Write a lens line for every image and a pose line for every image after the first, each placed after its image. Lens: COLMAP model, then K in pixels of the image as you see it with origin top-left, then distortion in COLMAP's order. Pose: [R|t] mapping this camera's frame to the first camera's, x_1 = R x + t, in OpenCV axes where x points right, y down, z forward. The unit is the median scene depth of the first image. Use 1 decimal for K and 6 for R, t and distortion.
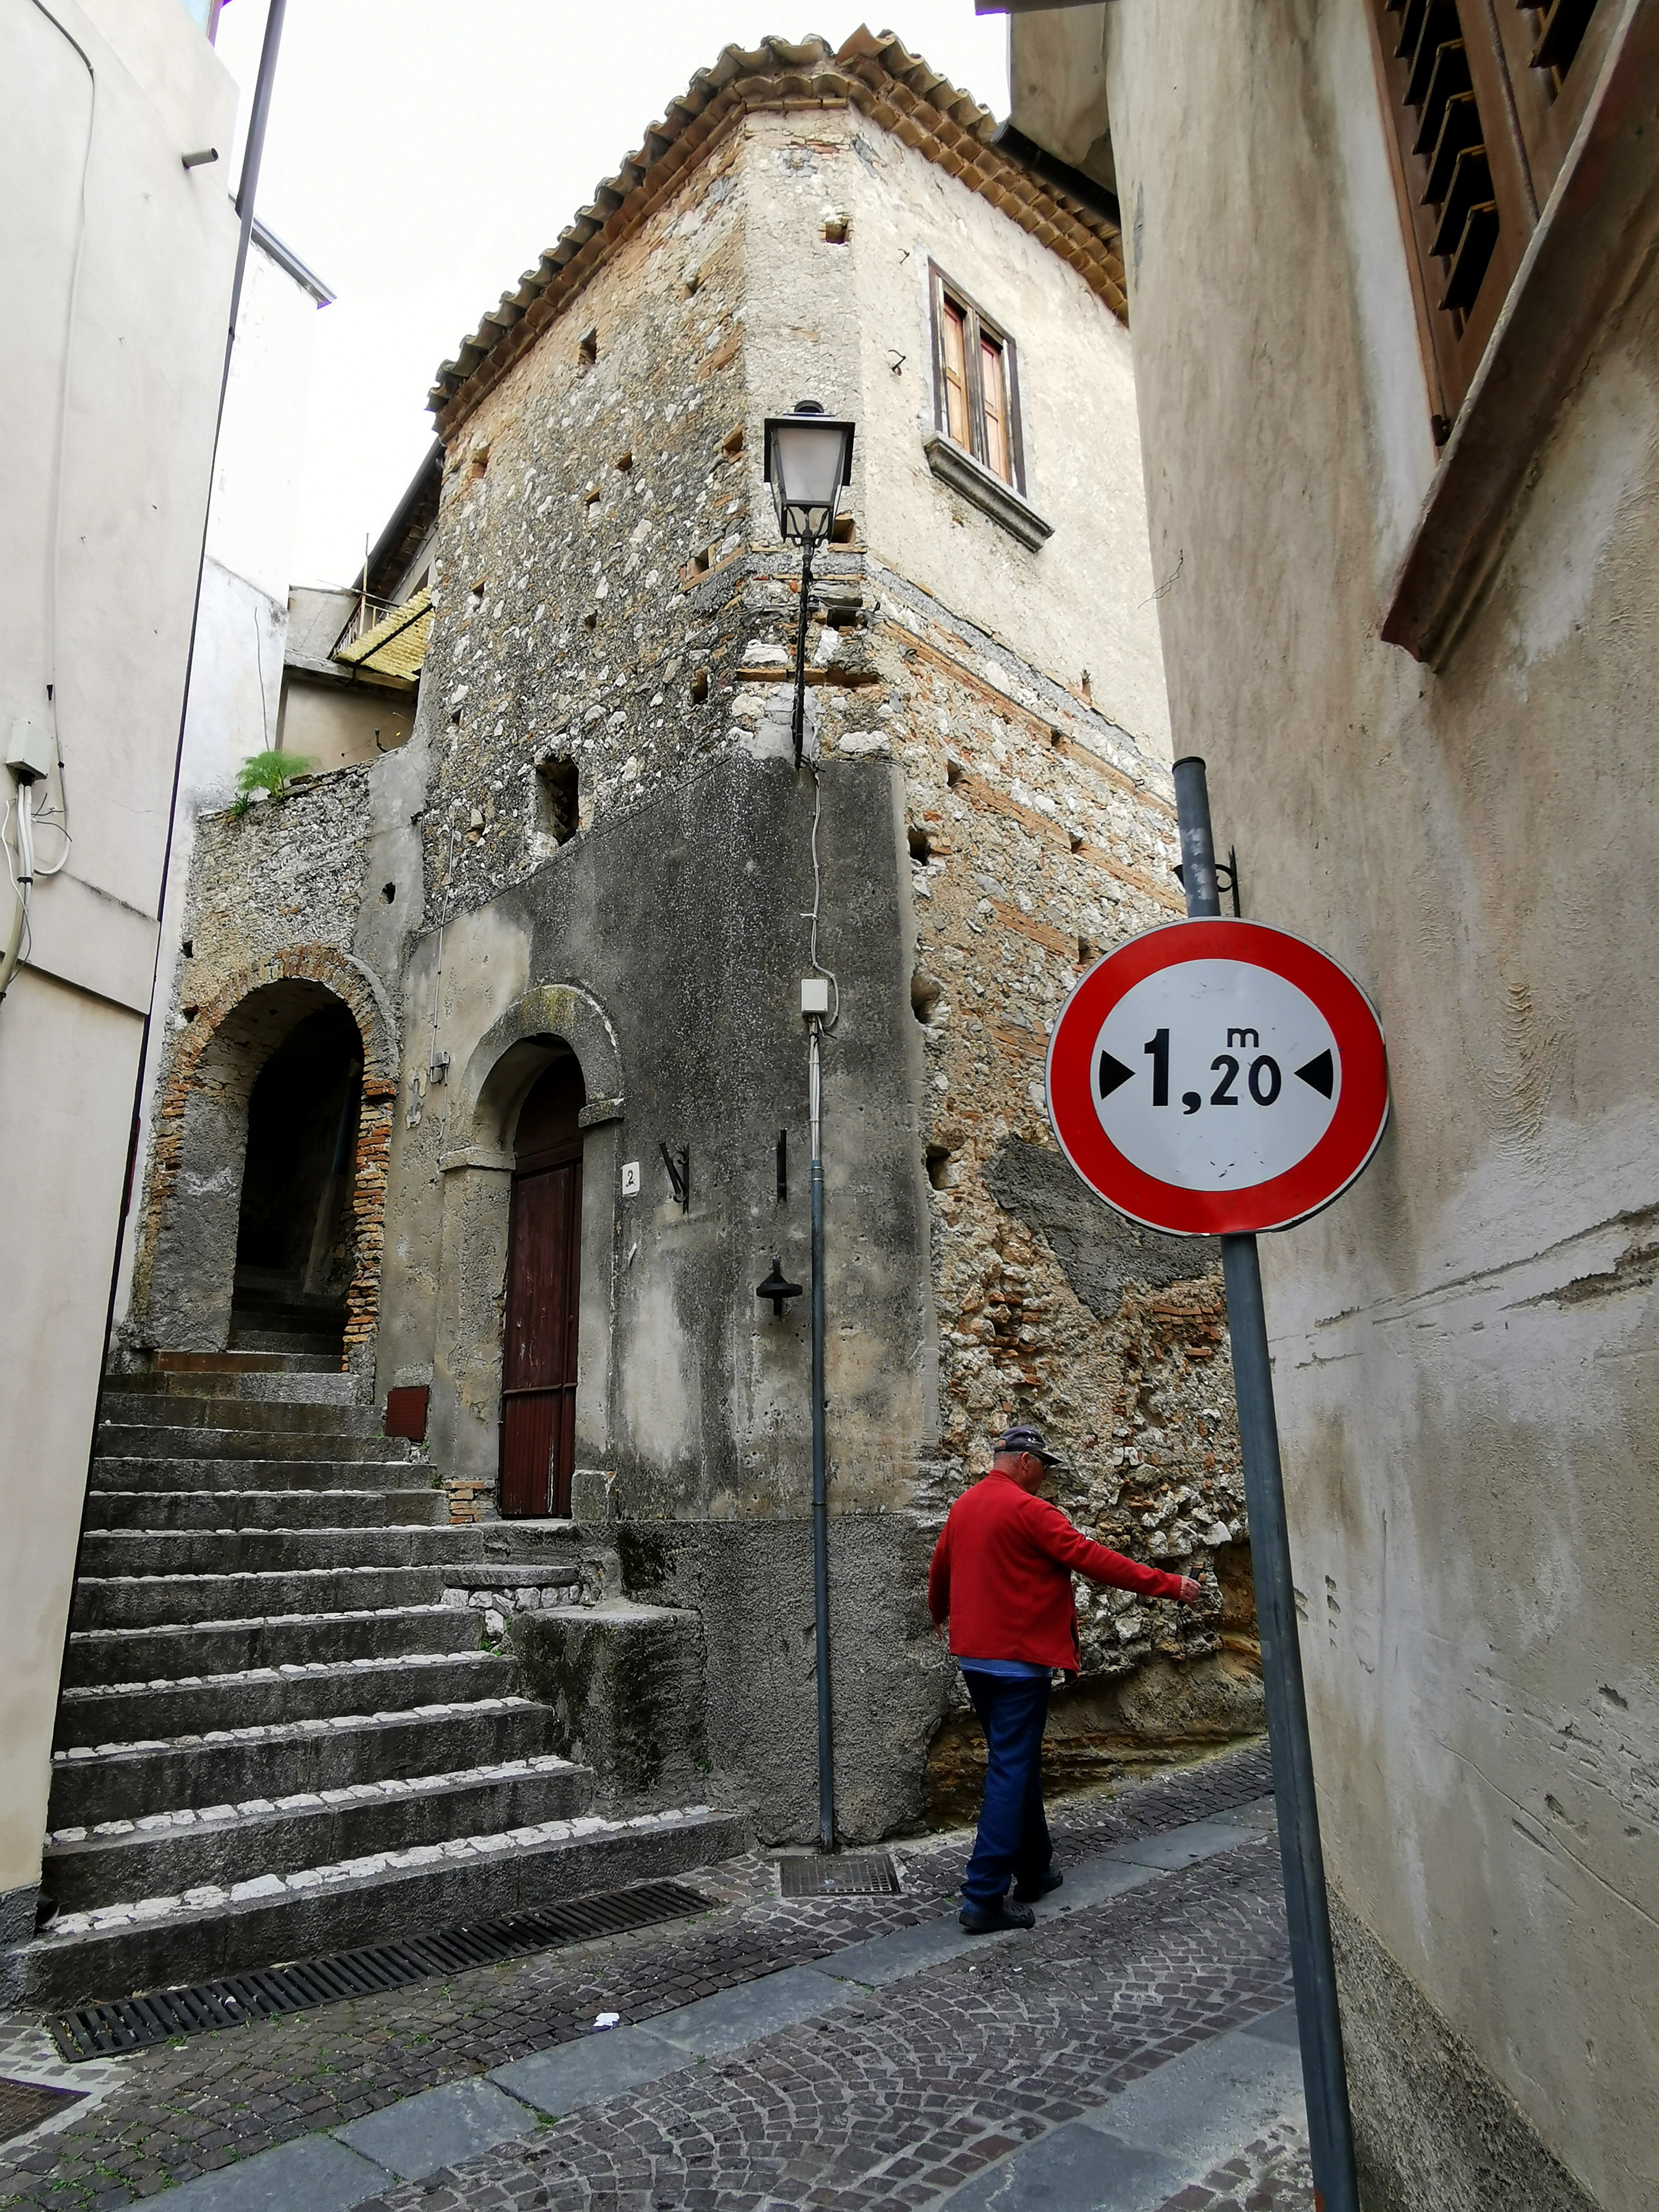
lens RADIAL K [[1344.2, 0, 828.4], [0, 1344.2, 1103.2], [0, 0, 1]] dist [-0.001524, -0.000105]
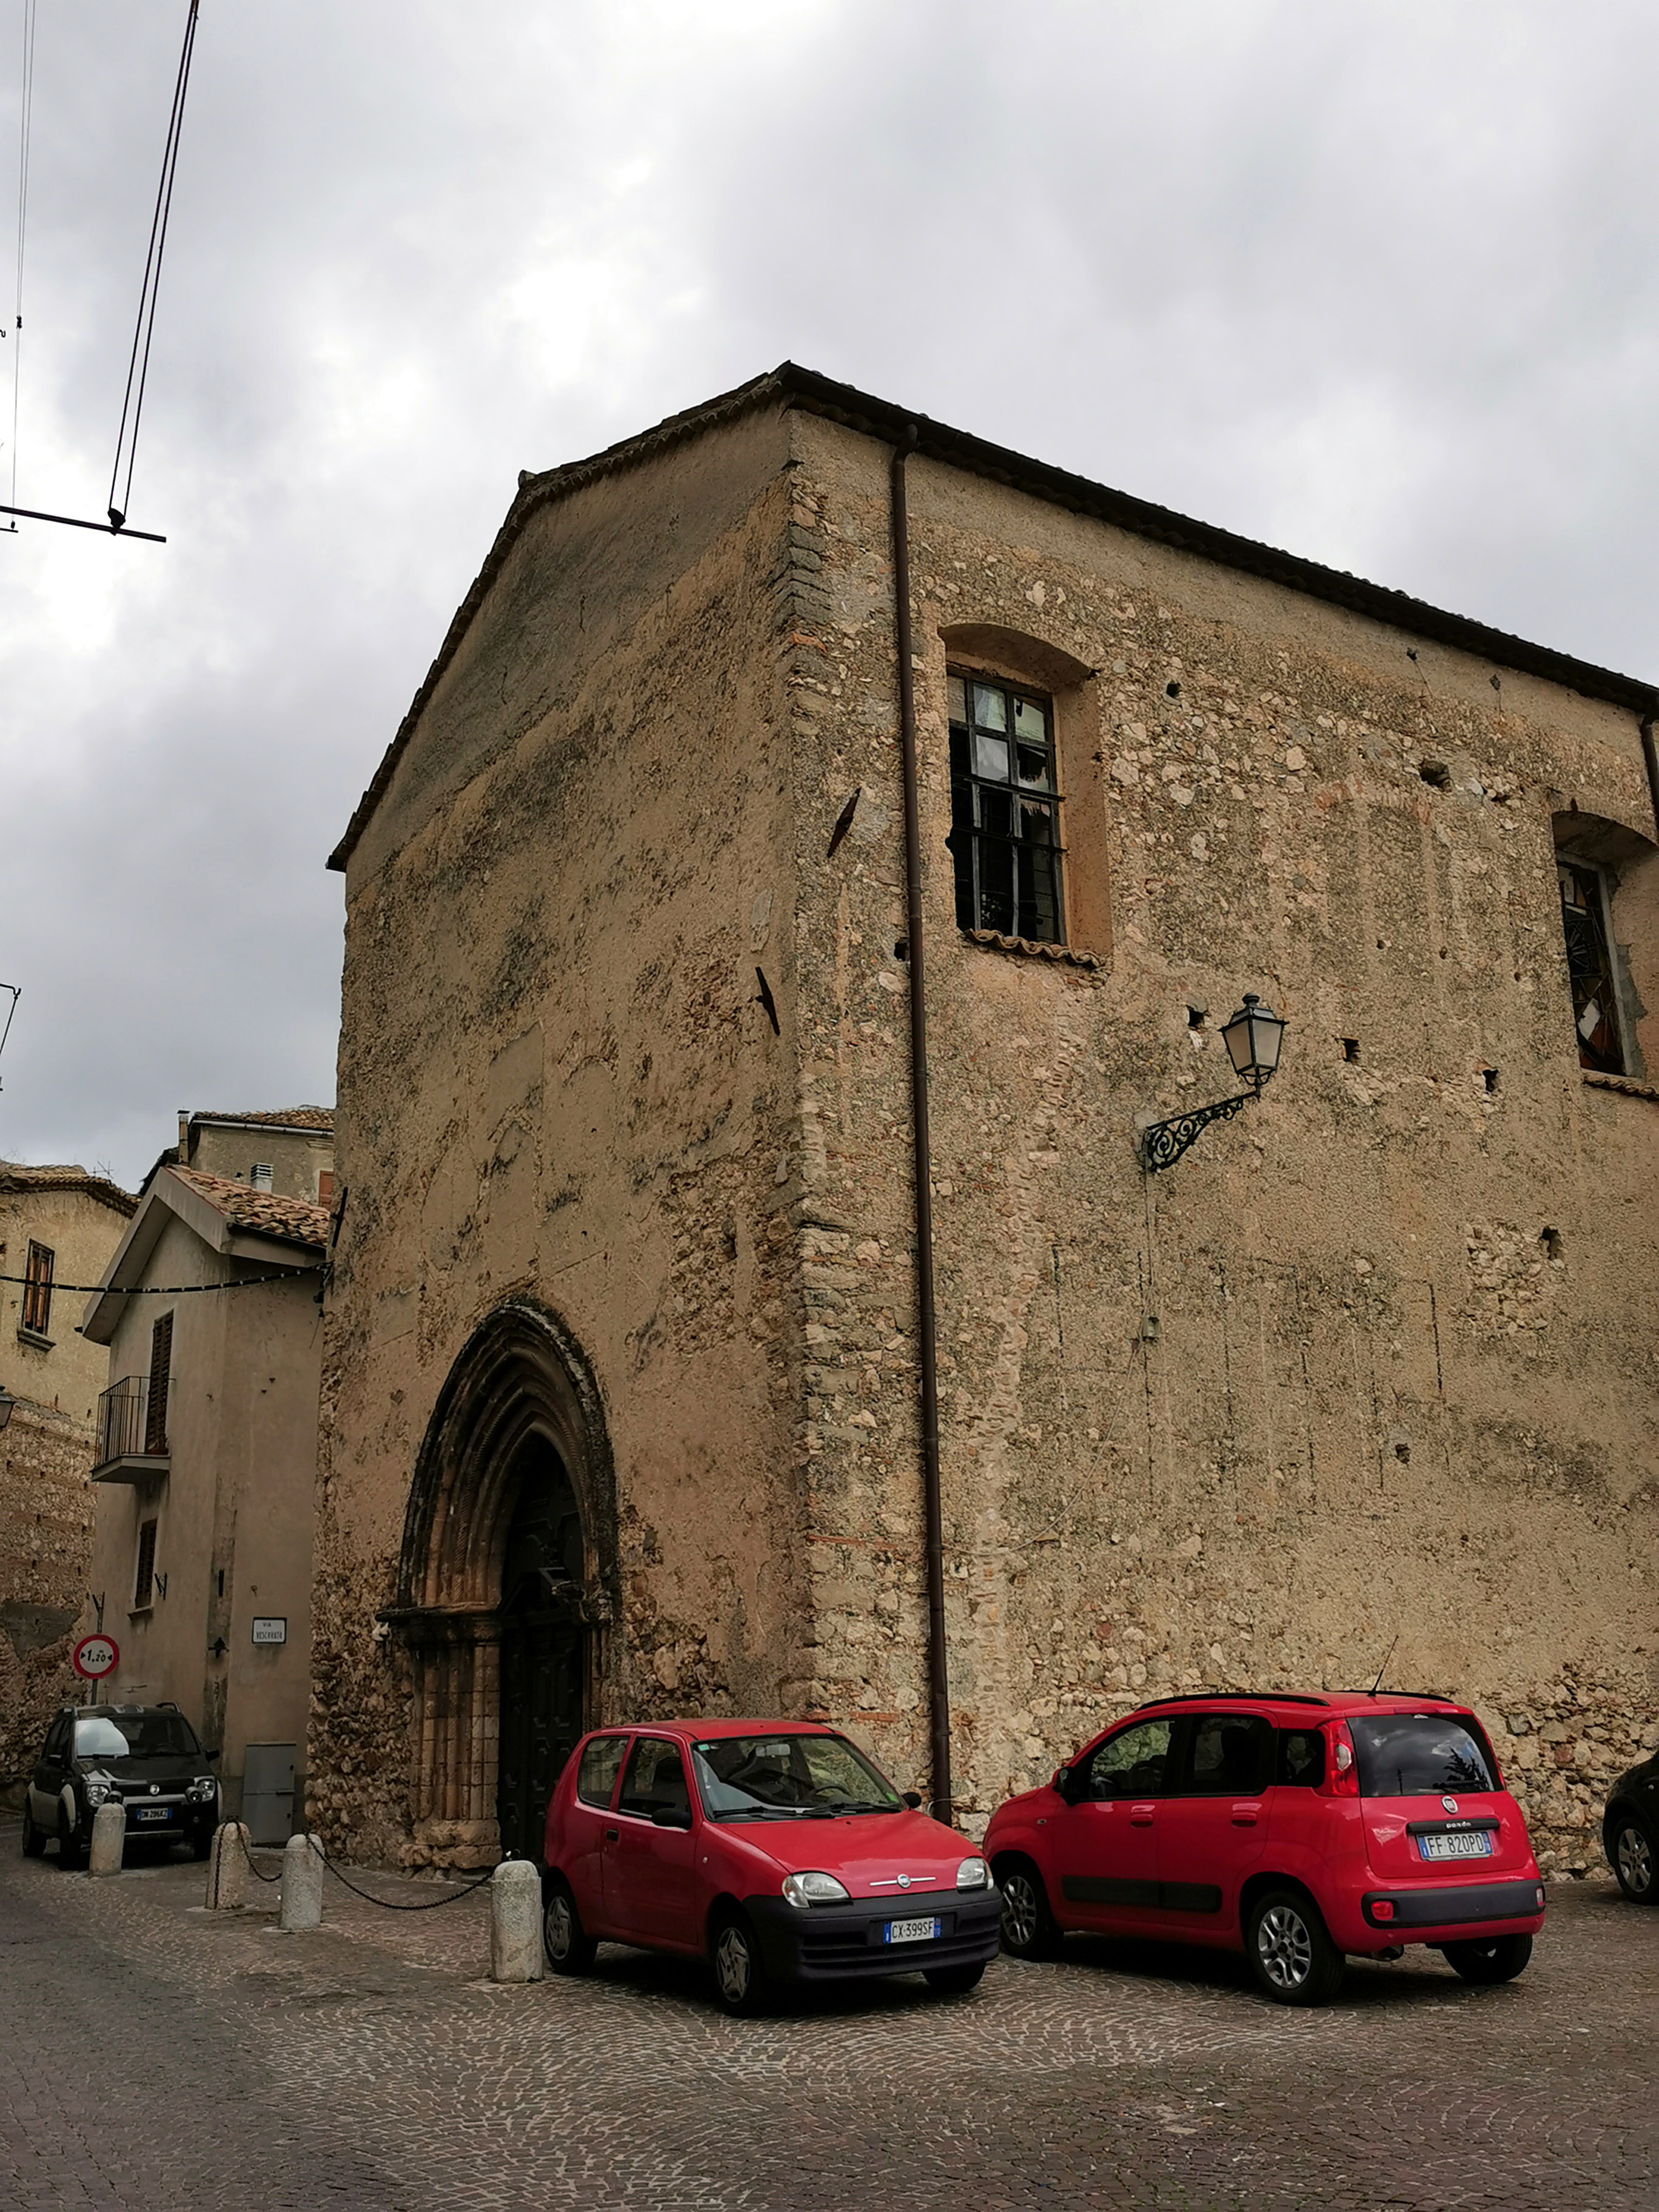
lens RADIAL K [[2124.1, 0, 829.4], [0, 2124.1, 1104.4], [0, 0, 1]] dist [0.000284, 0.000000]
pose [[0.769308, 0.186594, 0.611022, -1.550436], [-0.170023, 0.981704, -0.085725, -0.964989], [-0.615838, -0.037939, 0.786959, -3.790851]]
